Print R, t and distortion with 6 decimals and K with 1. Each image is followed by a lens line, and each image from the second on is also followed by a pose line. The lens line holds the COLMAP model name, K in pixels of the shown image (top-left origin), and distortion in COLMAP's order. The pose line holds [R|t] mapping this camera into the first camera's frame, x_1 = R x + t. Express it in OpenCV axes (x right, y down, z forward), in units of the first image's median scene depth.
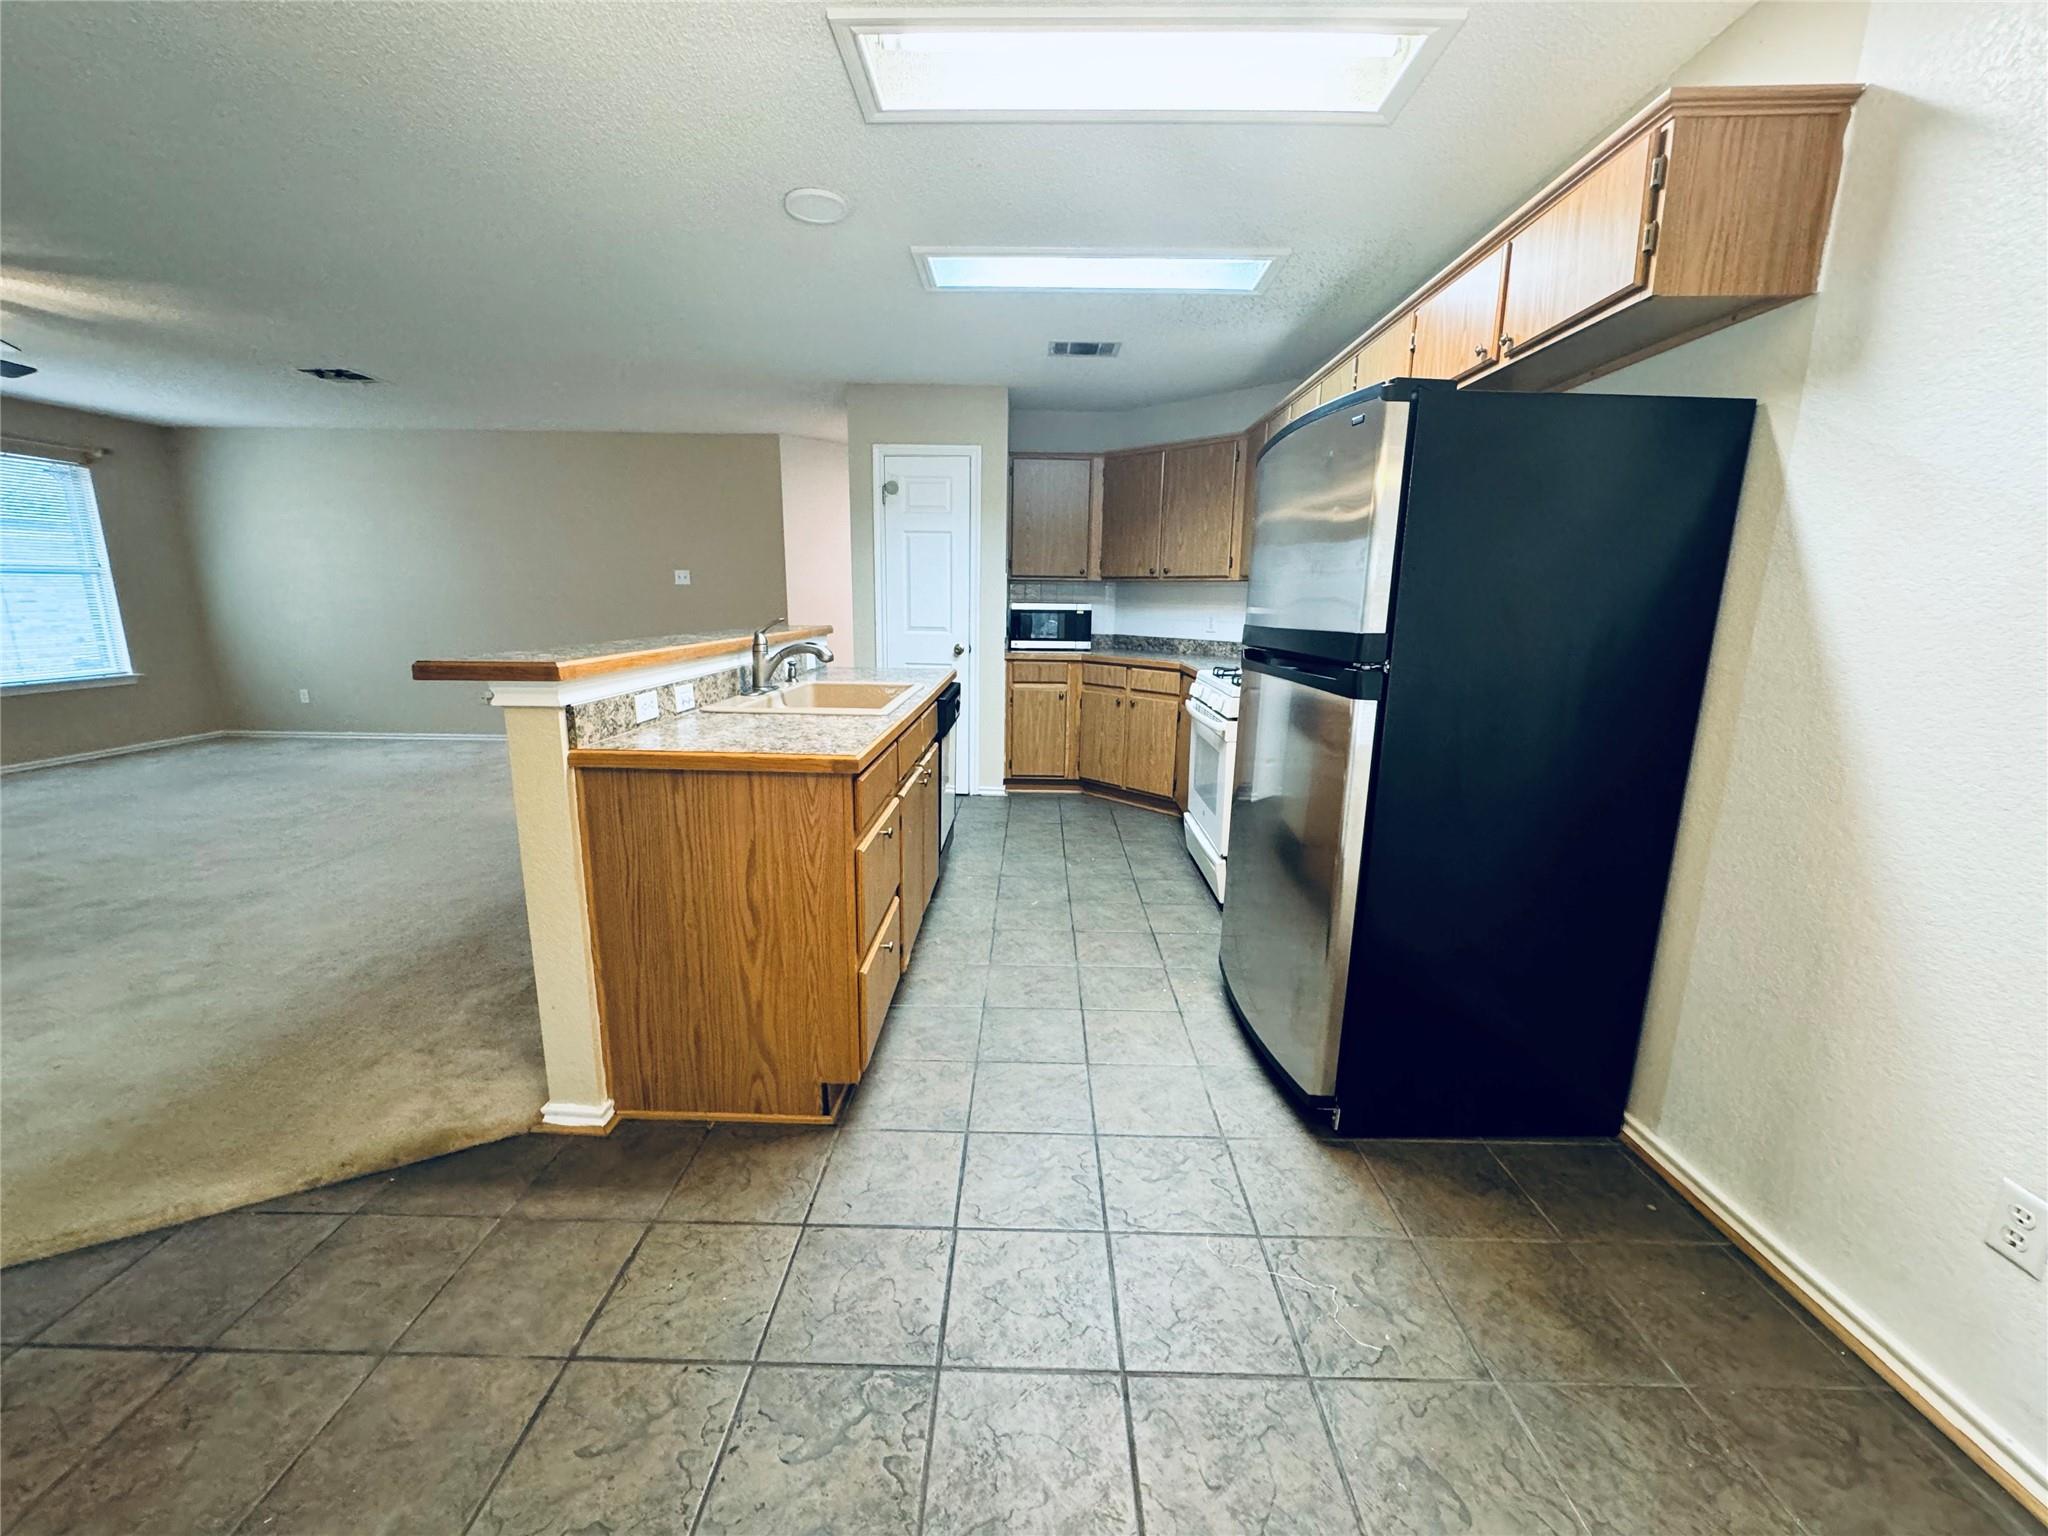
lens RADIAL K [[813.7, 0, 1024.6], [0, 813.7, 773.3], [0, 0, 1]] dist [-0.014137, 0.000618]
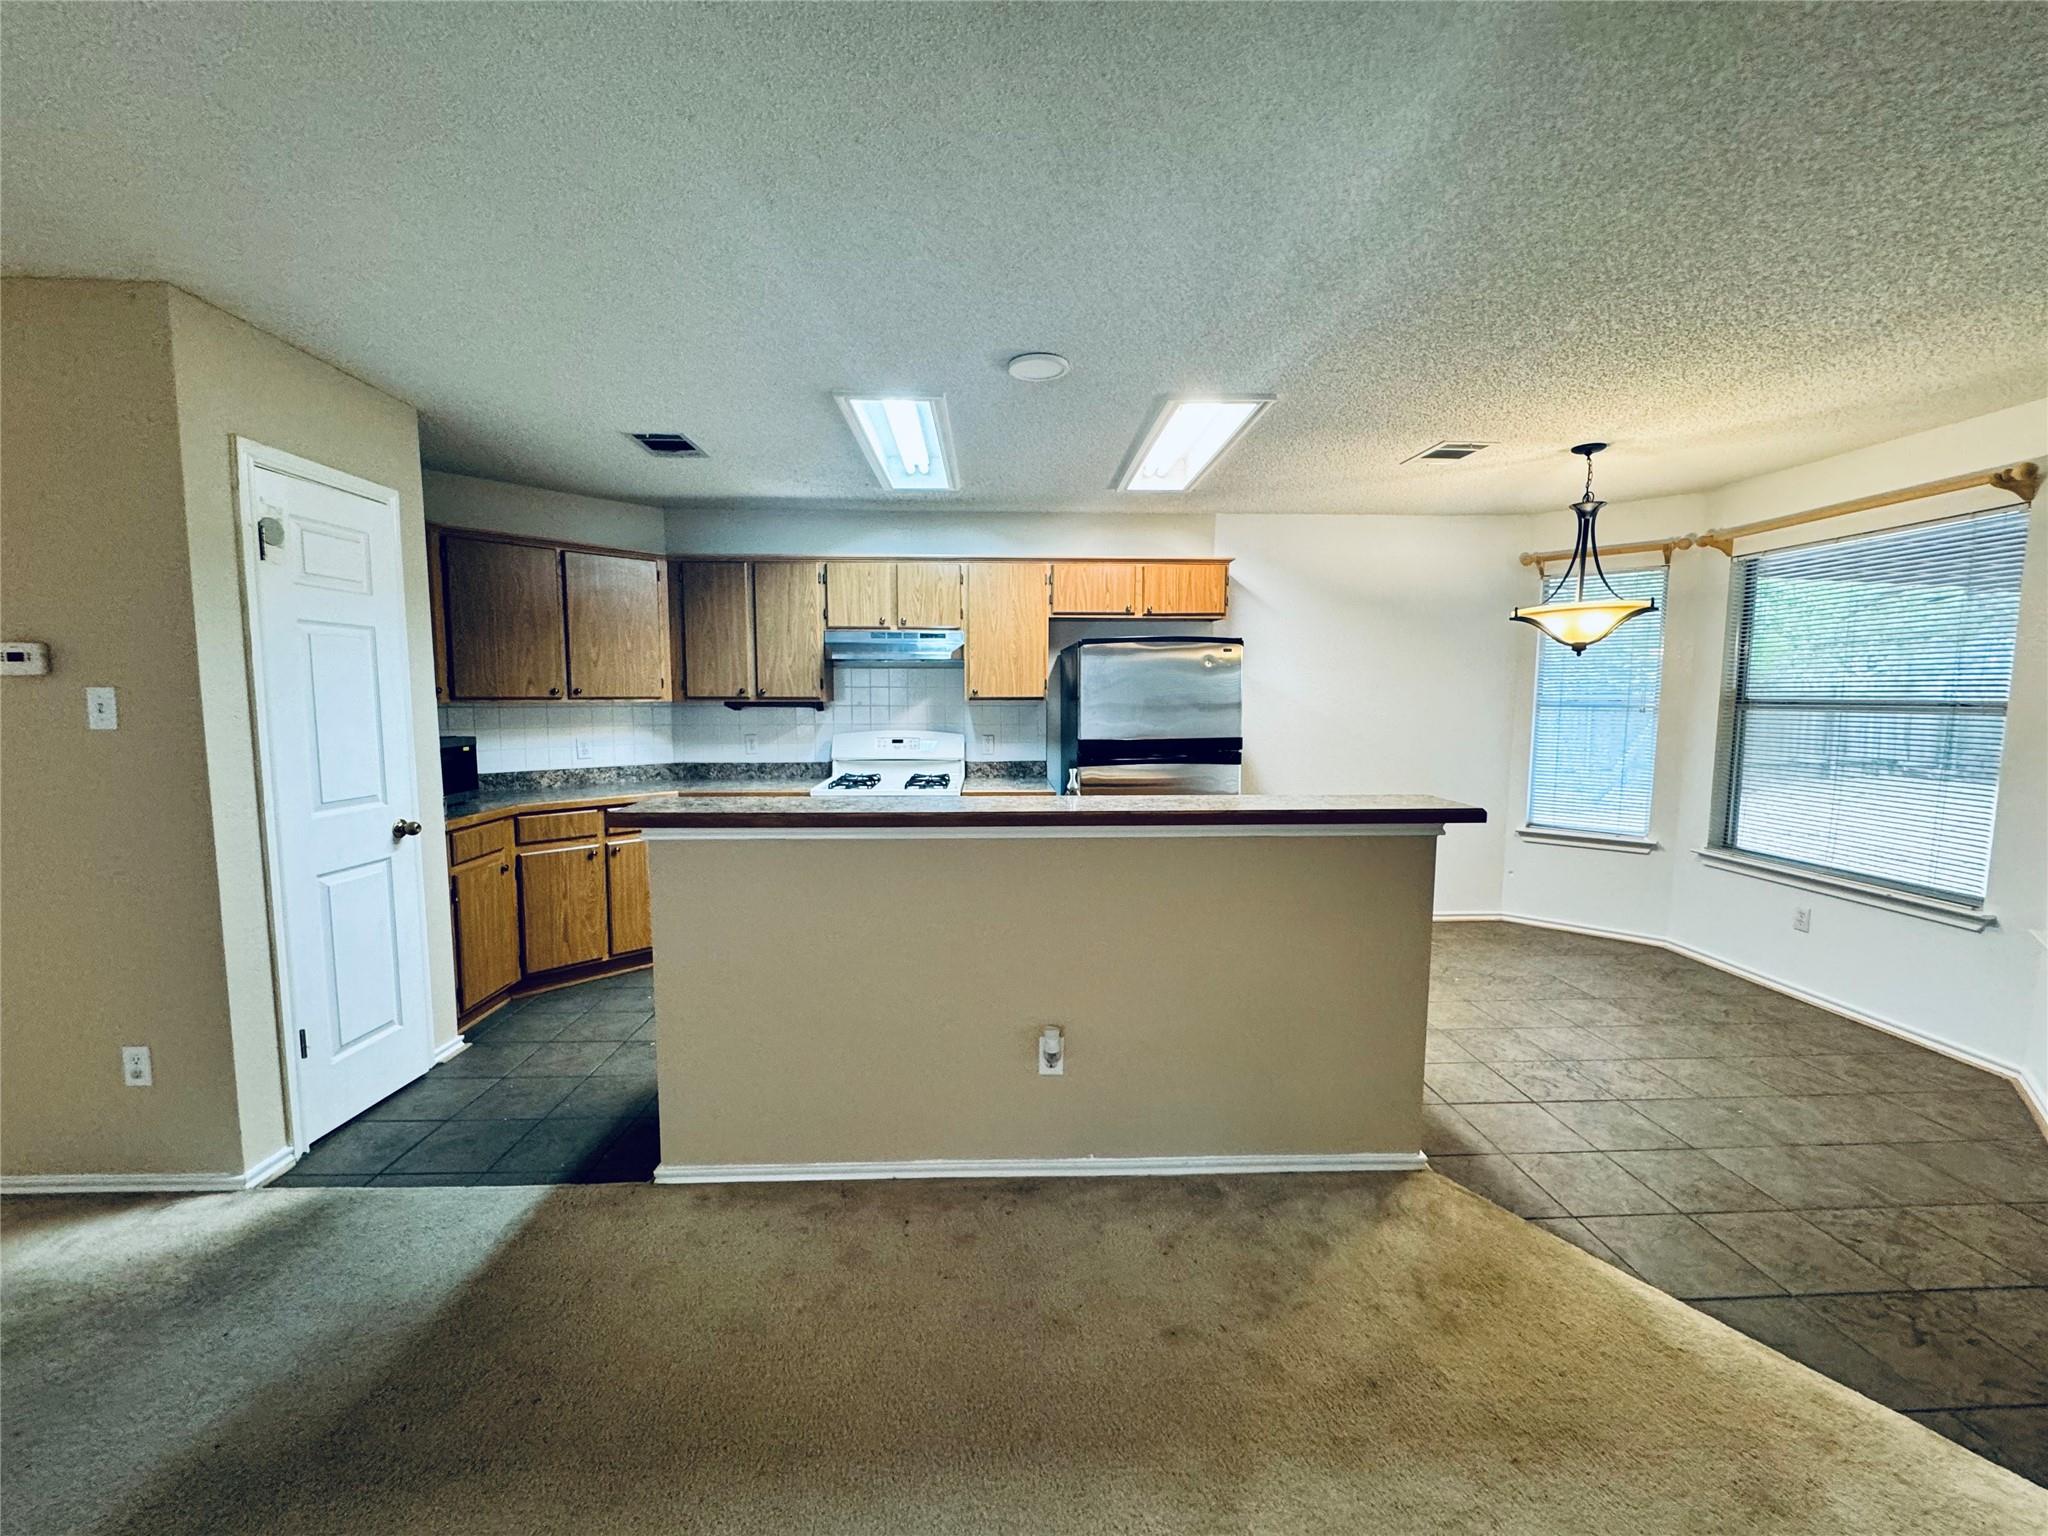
lens RADIAL K [[813.7, 0, 1036.2], [0, 813.7, 771.9], [0, 0, 1]] dist [-0.014137, 0.000618]
pose [[-0.053941, -0.114747, 0.991929, -0.663105], [0.206673, 0.970582, 0.123516, -0.167471], [-0.976922, 0.211668, -0.028639, 0.565040]]
